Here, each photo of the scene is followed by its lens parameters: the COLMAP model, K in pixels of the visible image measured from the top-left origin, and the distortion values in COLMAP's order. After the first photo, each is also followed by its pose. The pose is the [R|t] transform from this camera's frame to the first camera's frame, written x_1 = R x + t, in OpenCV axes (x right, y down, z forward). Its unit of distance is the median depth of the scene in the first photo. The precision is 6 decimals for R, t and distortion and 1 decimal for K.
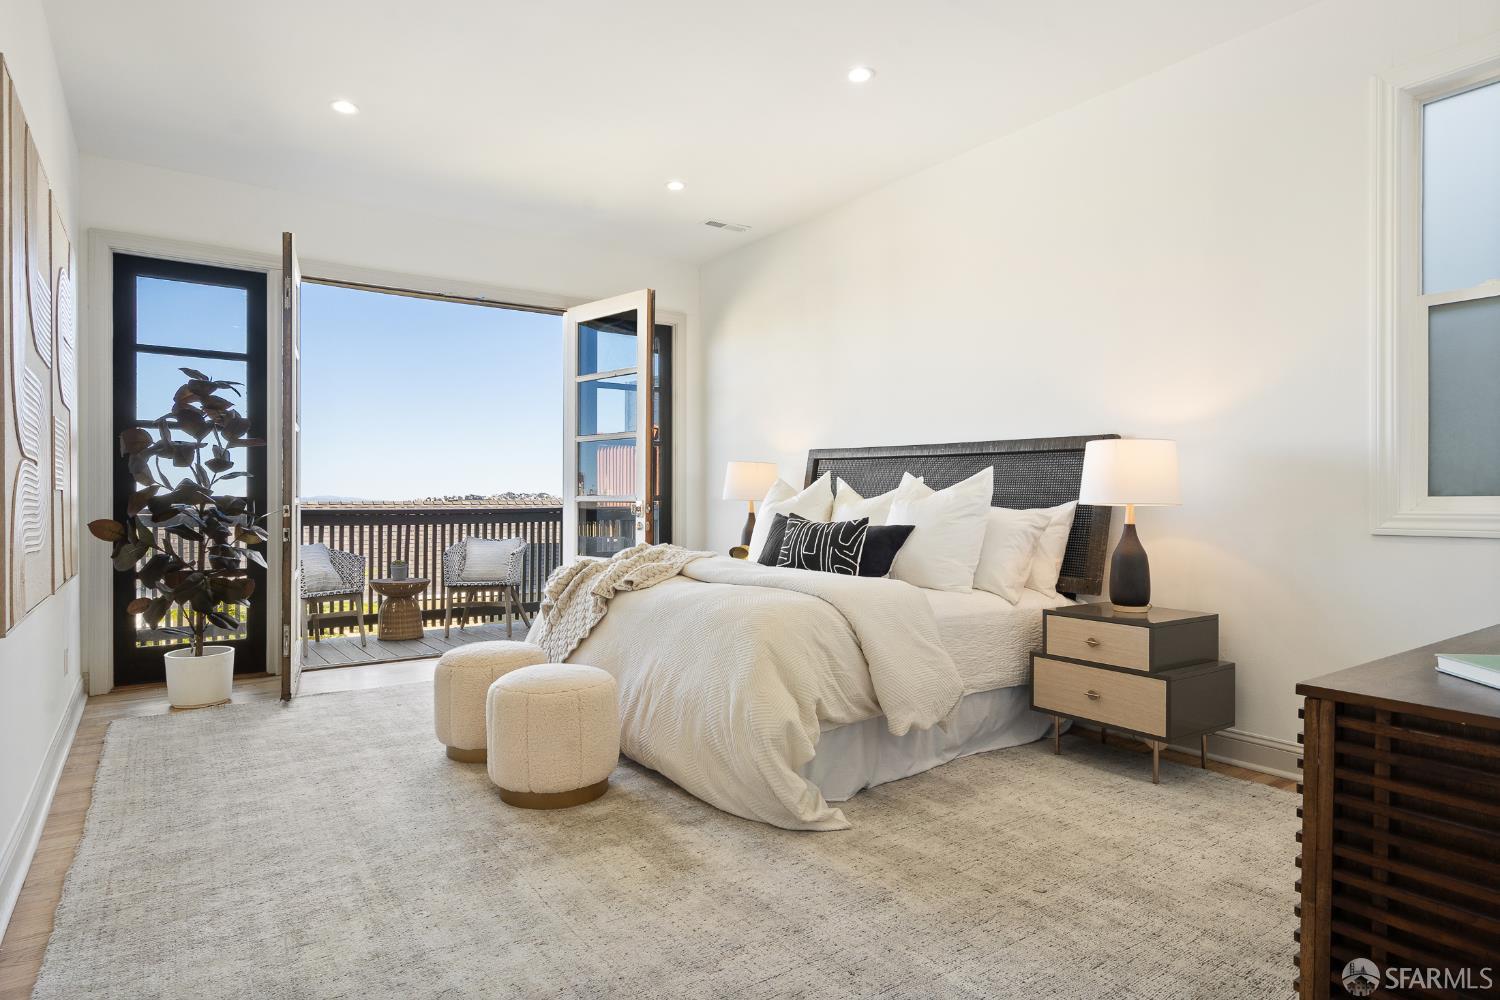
lens RADIAL K [[847.8, 0, 747.1], [0, 847.8, 507.4], [0, 0, 1]] dist [0.024230, 0.000747]
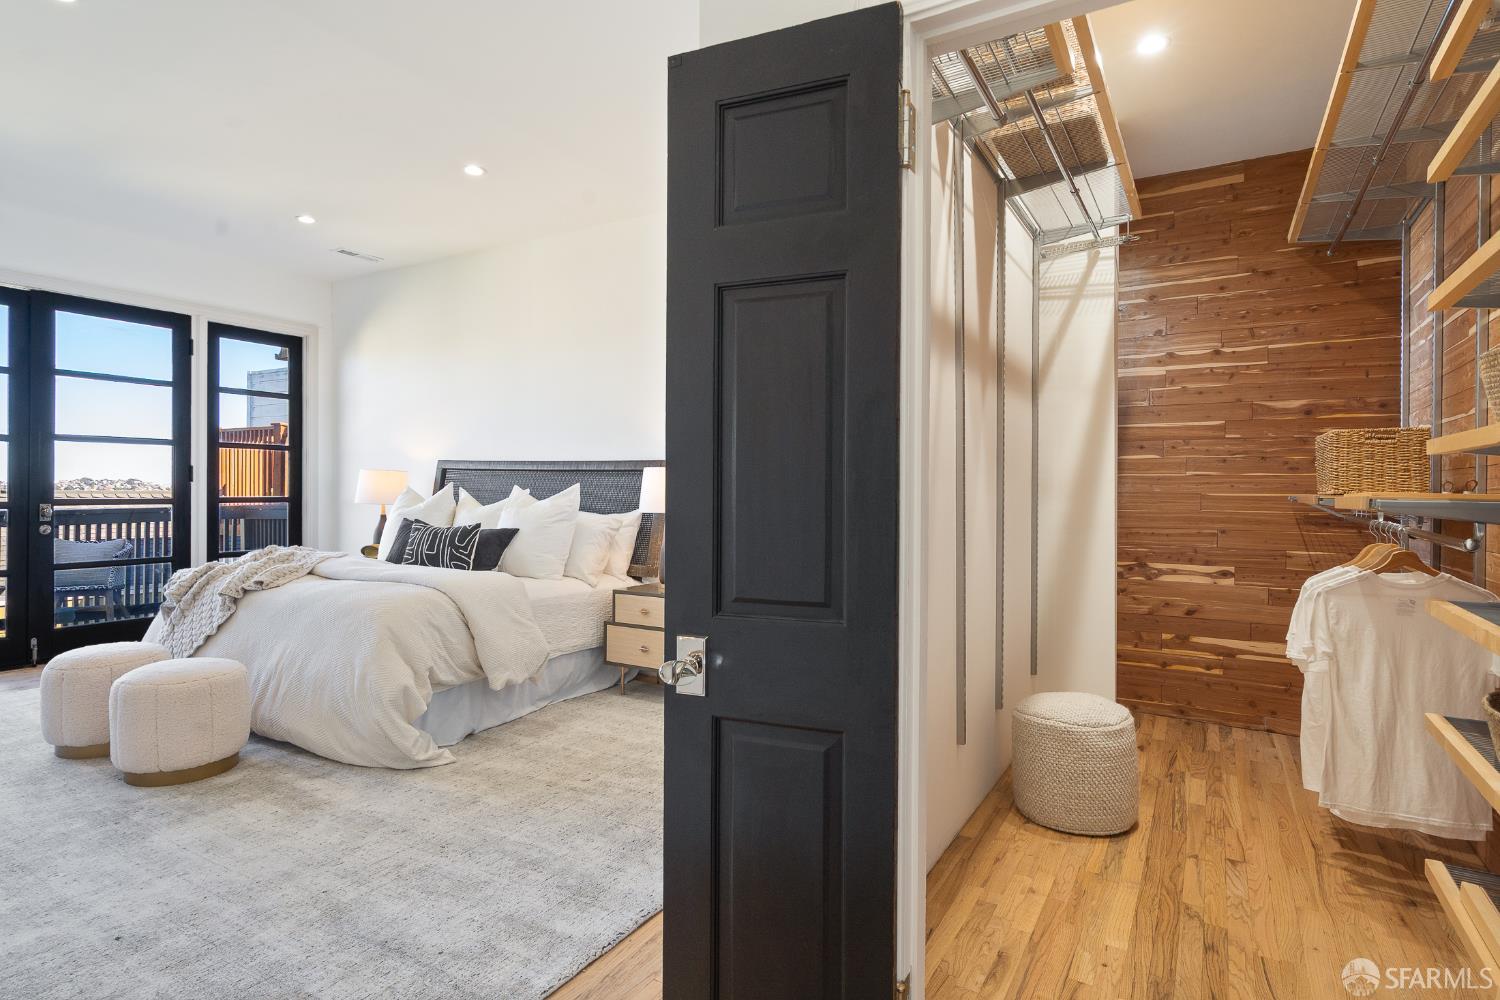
lens RADIAL K [[789.3, 0, 742.8], [0, 789.3, 498.0], [0, 0, 1]] dist [0.002561, 0.000501]
pose [[0.913015, 0.001594, 0.407924, 0.021969], [-0.002183, 0.999997, 0.000977, -0.029392], [-0.407921, -0.001783, 0.913015, -0.245303]]
